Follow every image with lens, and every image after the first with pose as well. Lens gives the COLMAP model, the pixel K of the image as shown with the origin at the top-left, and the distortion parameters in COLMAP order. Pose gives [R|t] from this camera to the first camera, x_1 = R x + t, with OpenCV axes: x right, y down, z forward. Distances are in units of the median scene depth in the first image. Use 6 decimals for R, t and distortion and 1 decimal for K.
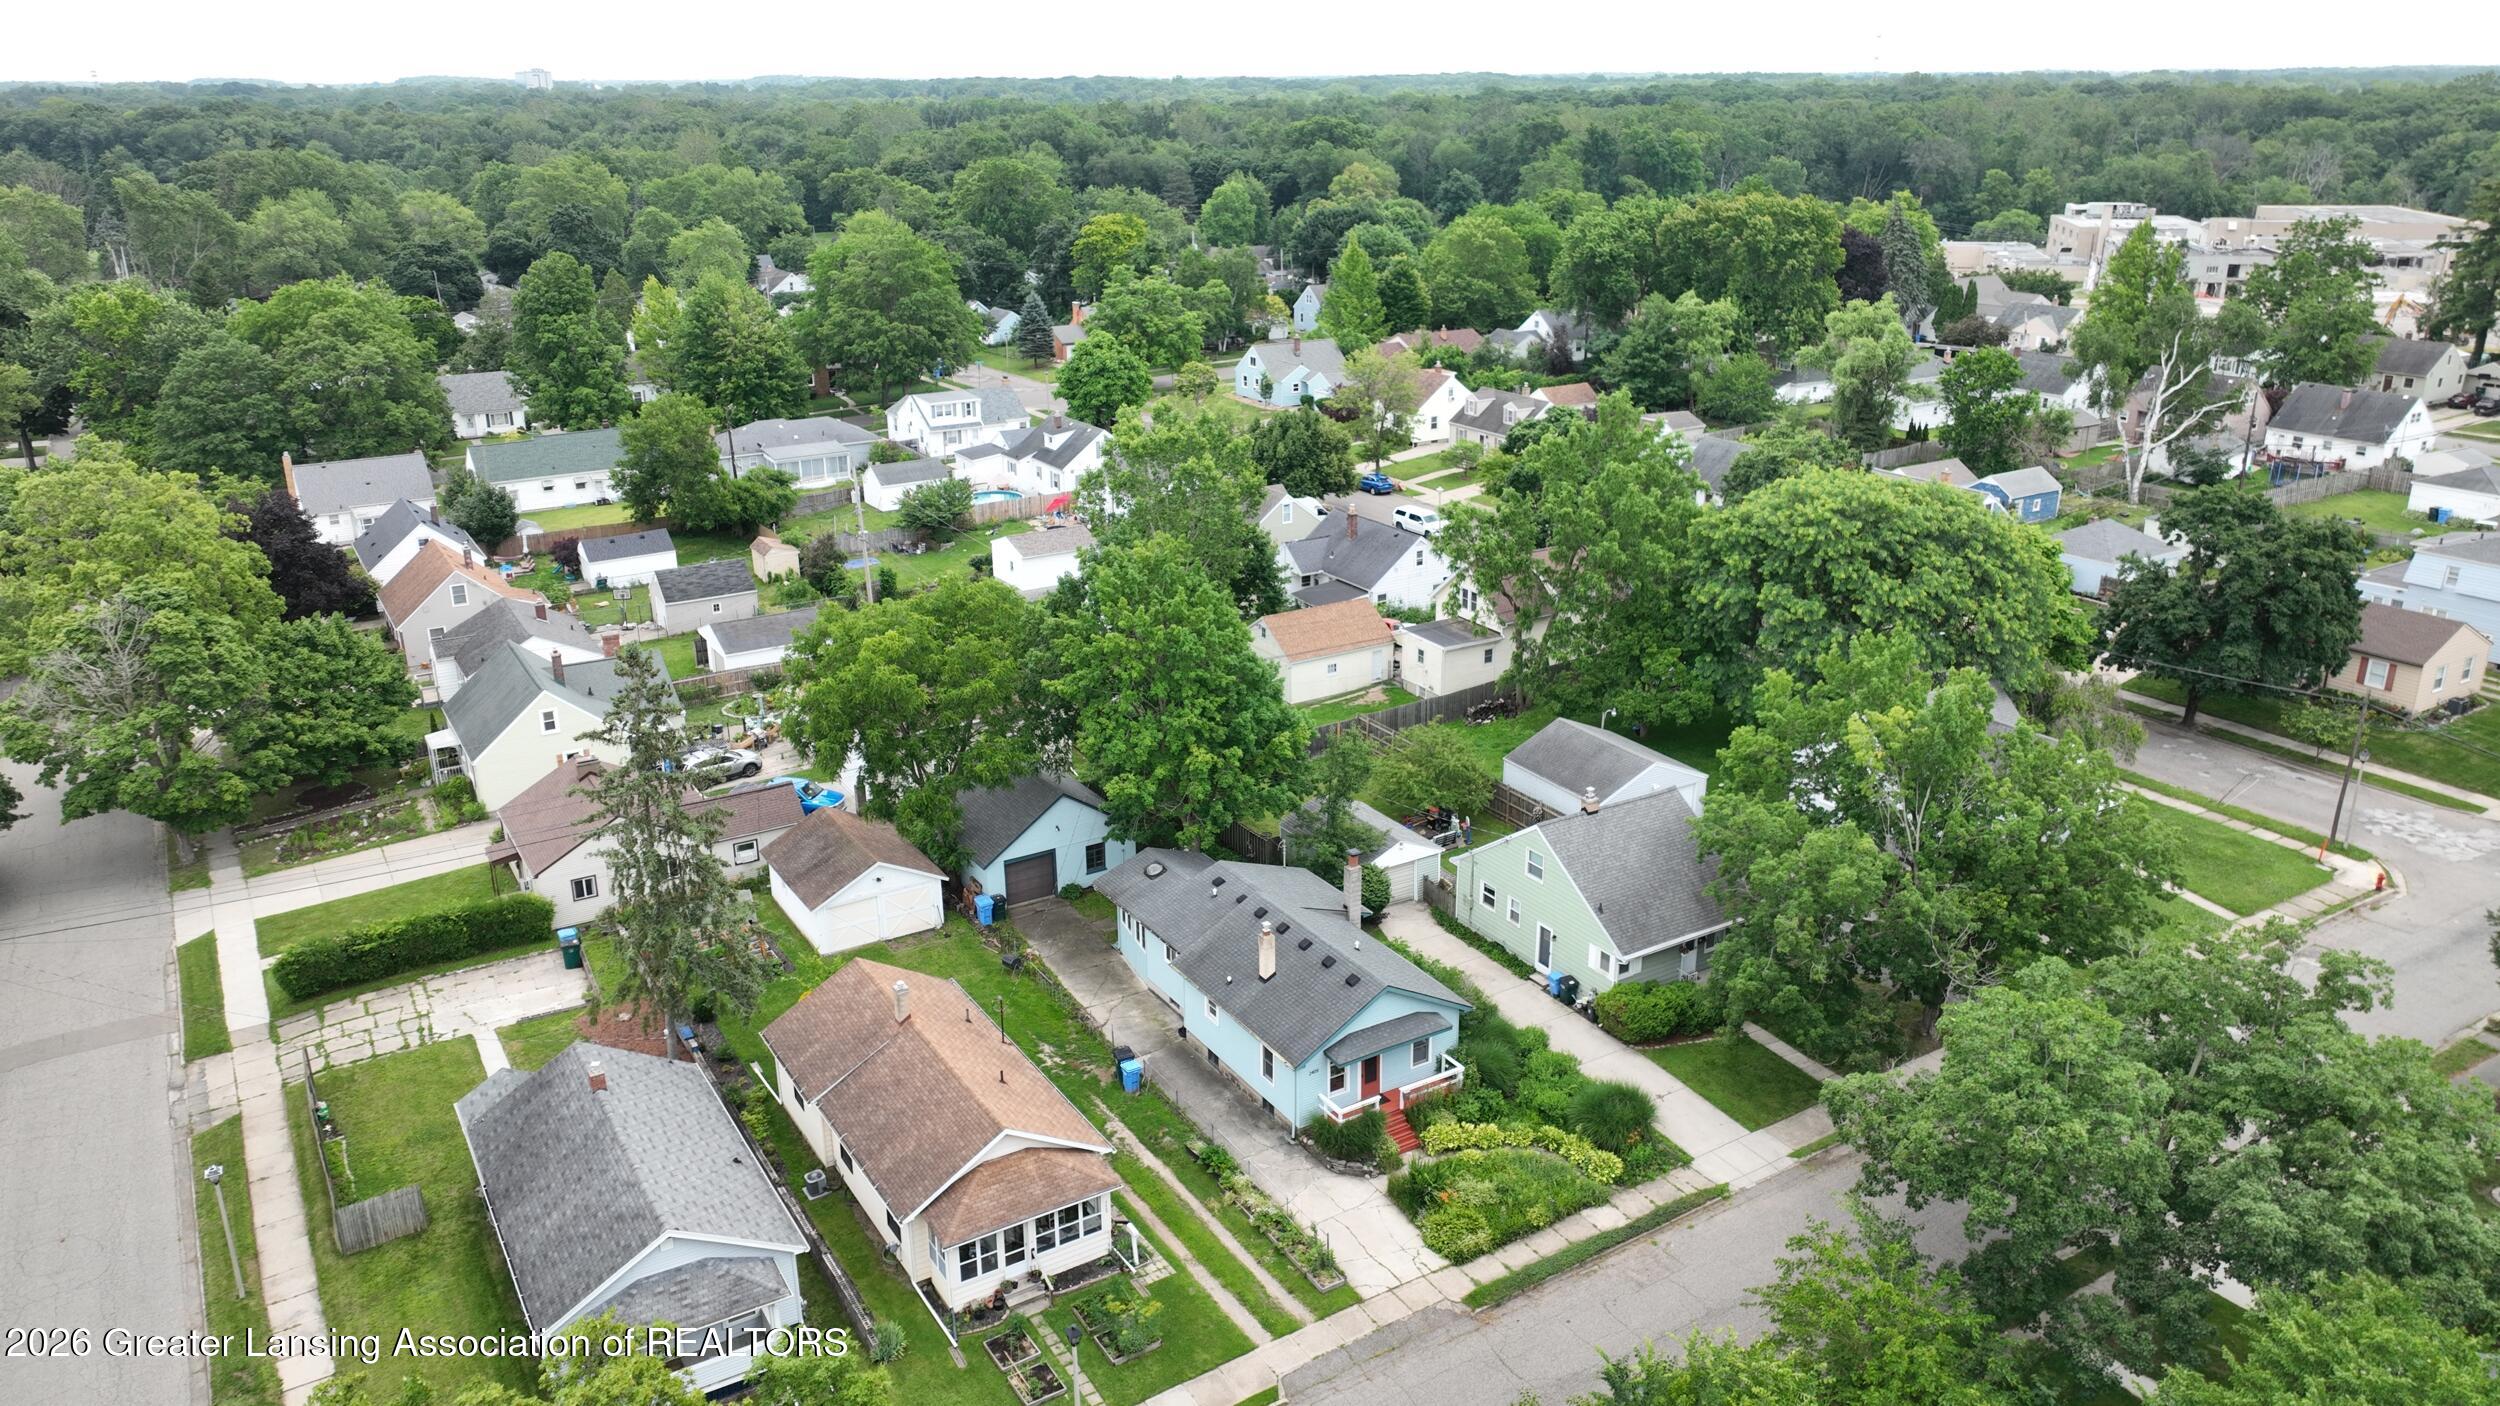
lens RADIAL K [[1771.2, 0, 1250.0], [0, 1771.2, 703.0], [0, 0, 1]] dist [0.008740, 0.000012]
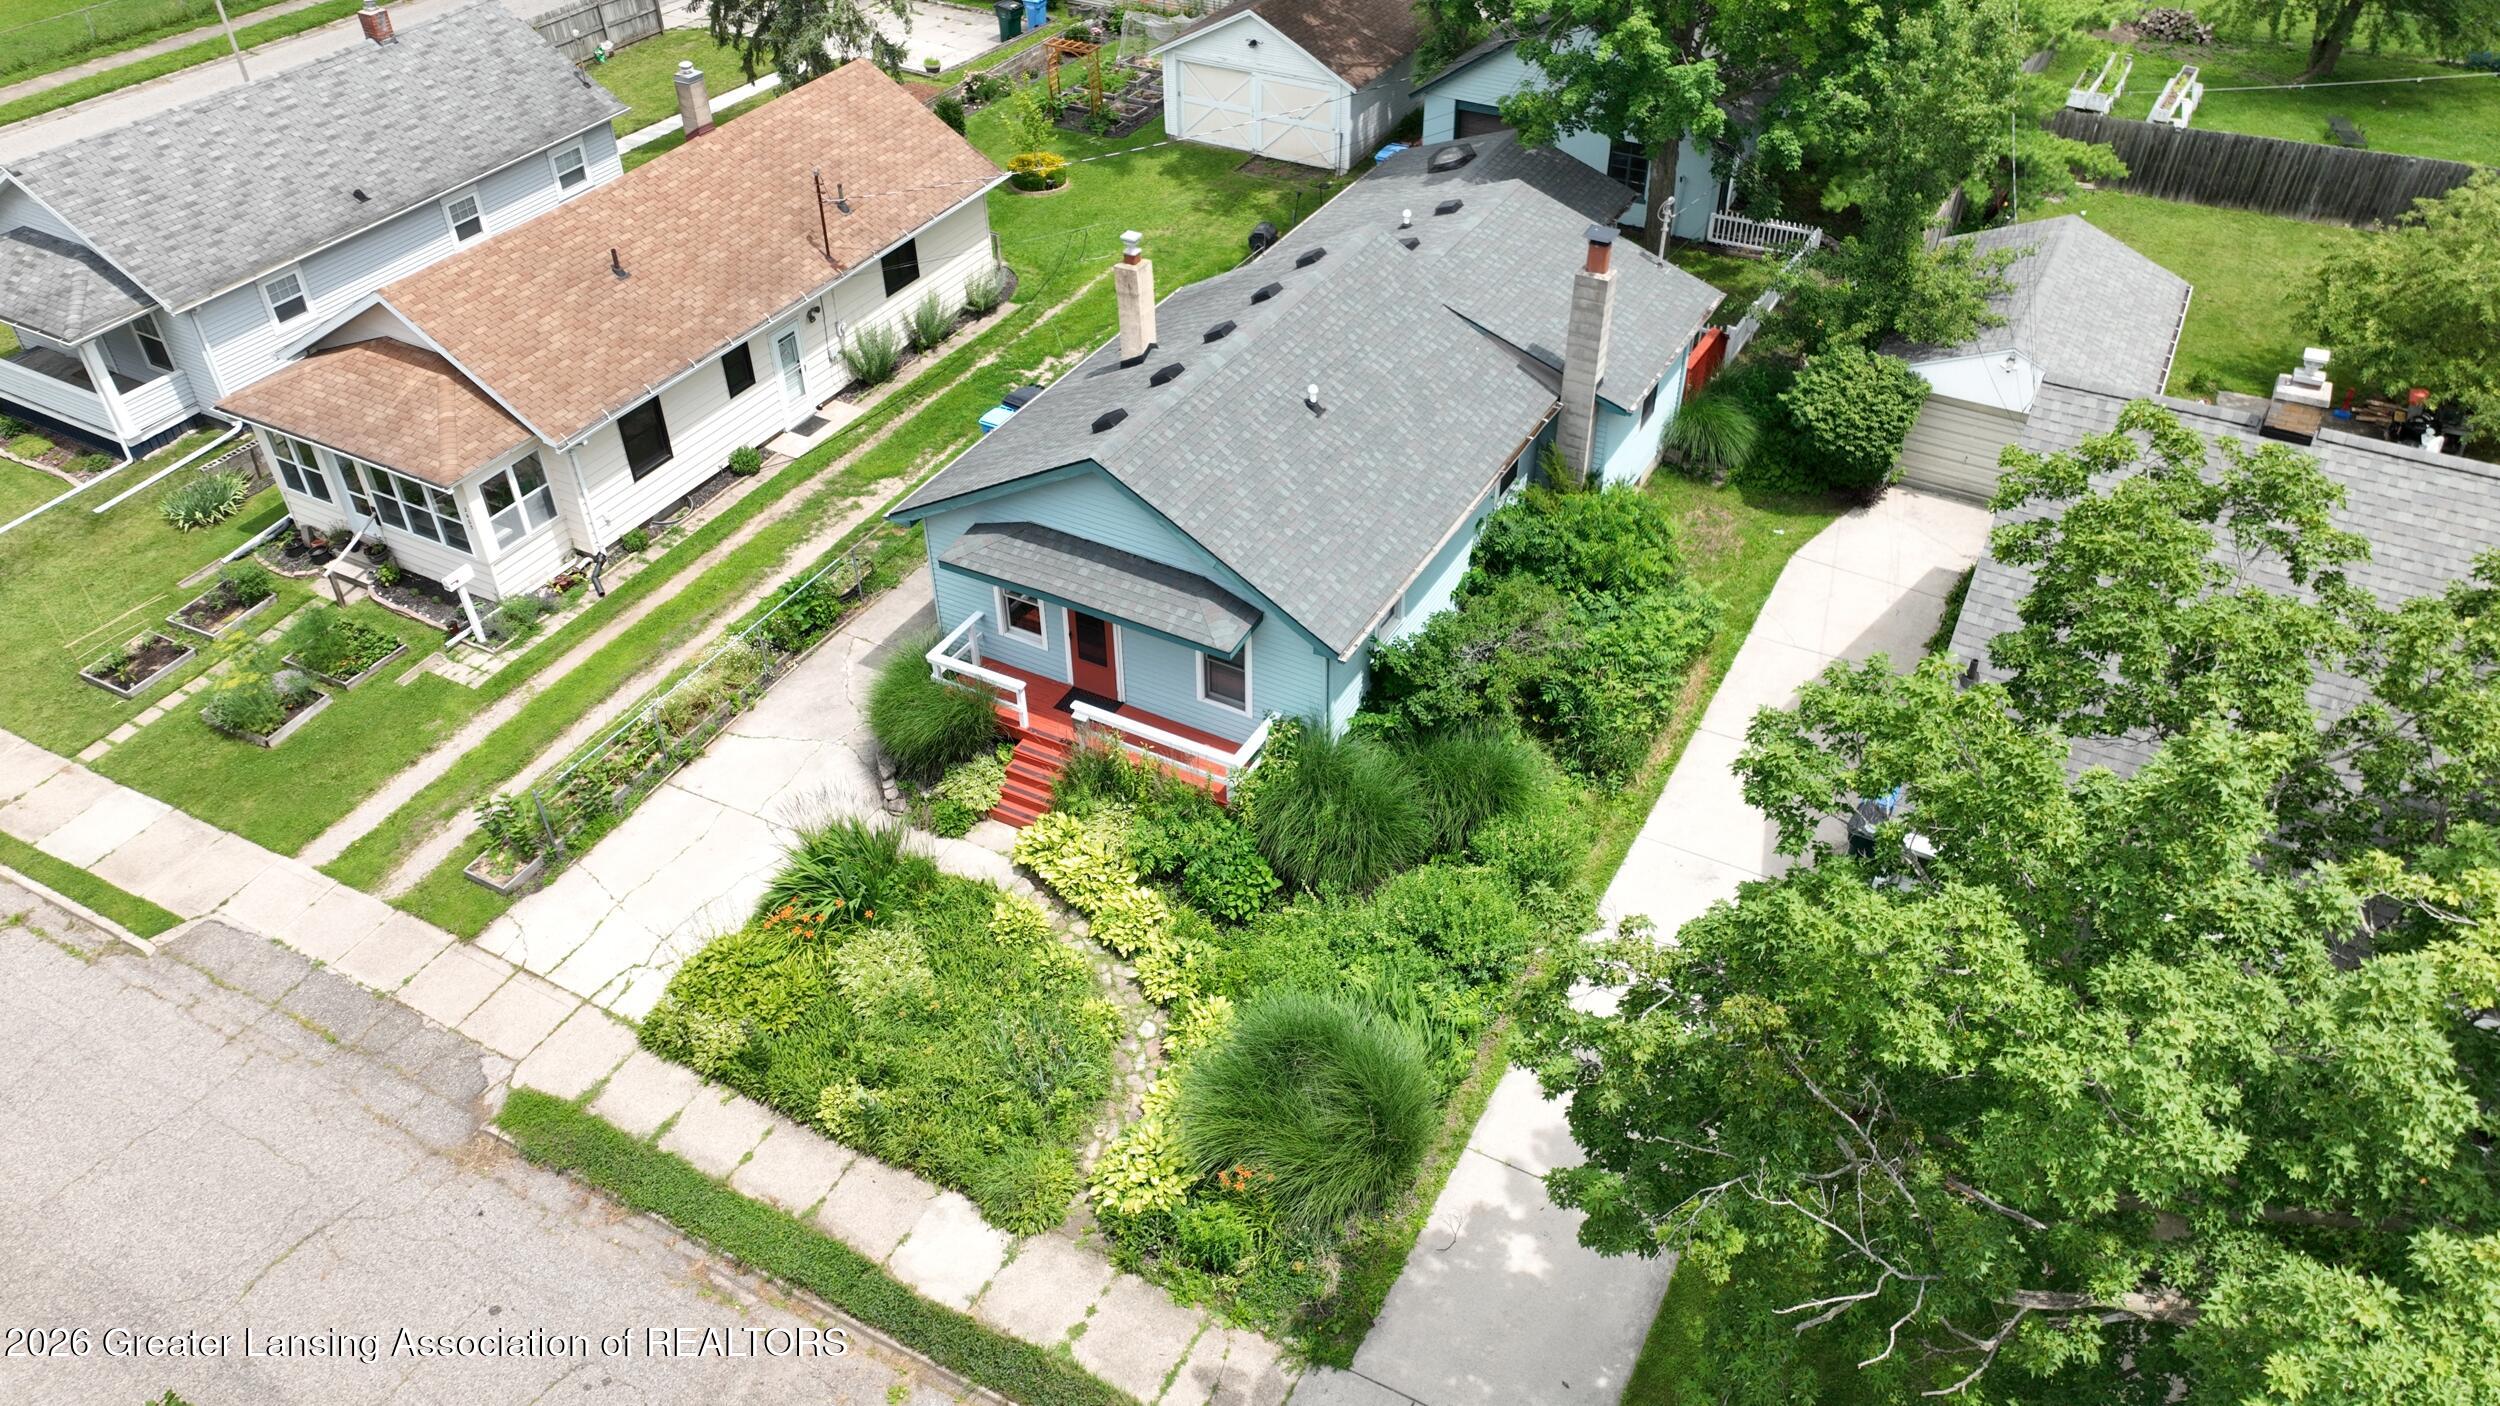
lens RADIAL K [[1758.8, 0, 1250.0], [0, 1758.8, 703.0], [0, 0, 1]] dist [0.003908, 0.000672]
pose [[0.498131, 0.545722, -0.673834, 0.376508], [-0.289355, 0.837184, 0.464109, 0.011545], [0.817398, -0.036210, 0.574935, 0.774278]]
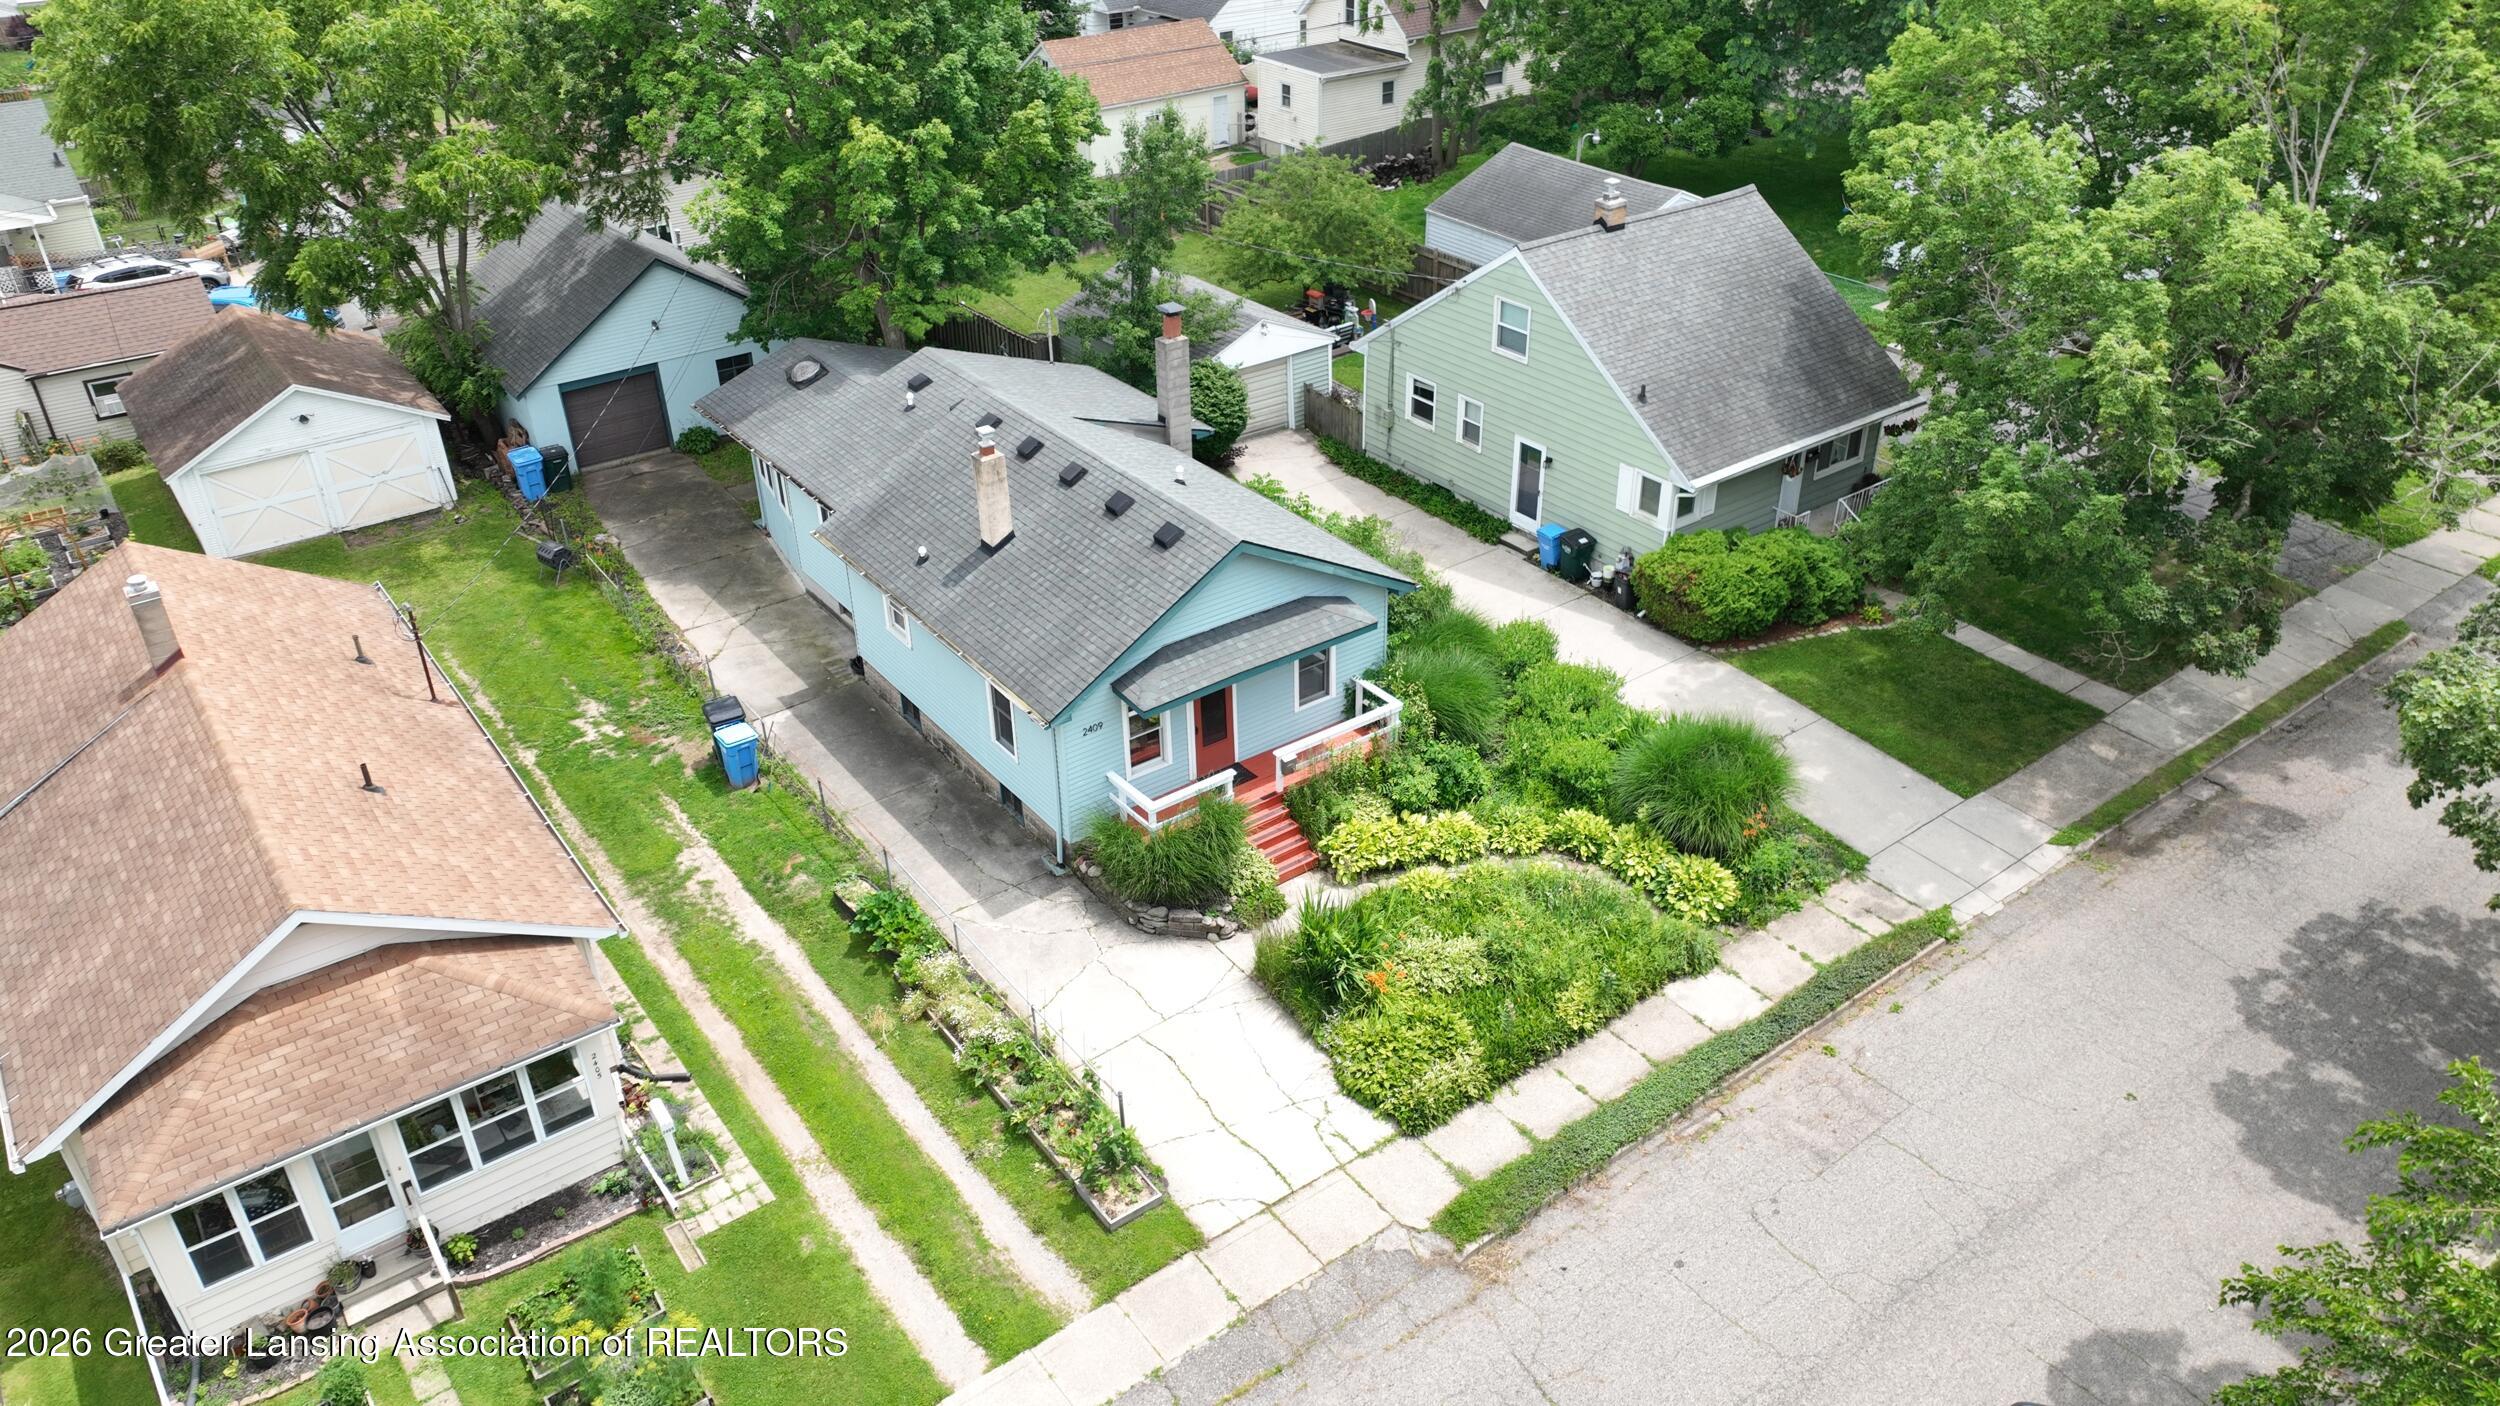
lens RADIAL K [[1774.3, 0, 1250.0], [0, 1774.3, 703.0], [0, 0, 1]] dist [-0.001818, -0.000446]
pose [[0.996413, -0.051057, 0.067480, 0.044701], [0.036897, 0.979807, 0.196514, 0.105836], [-0.076151, -0.193319, 0.978176, 0.514790]]
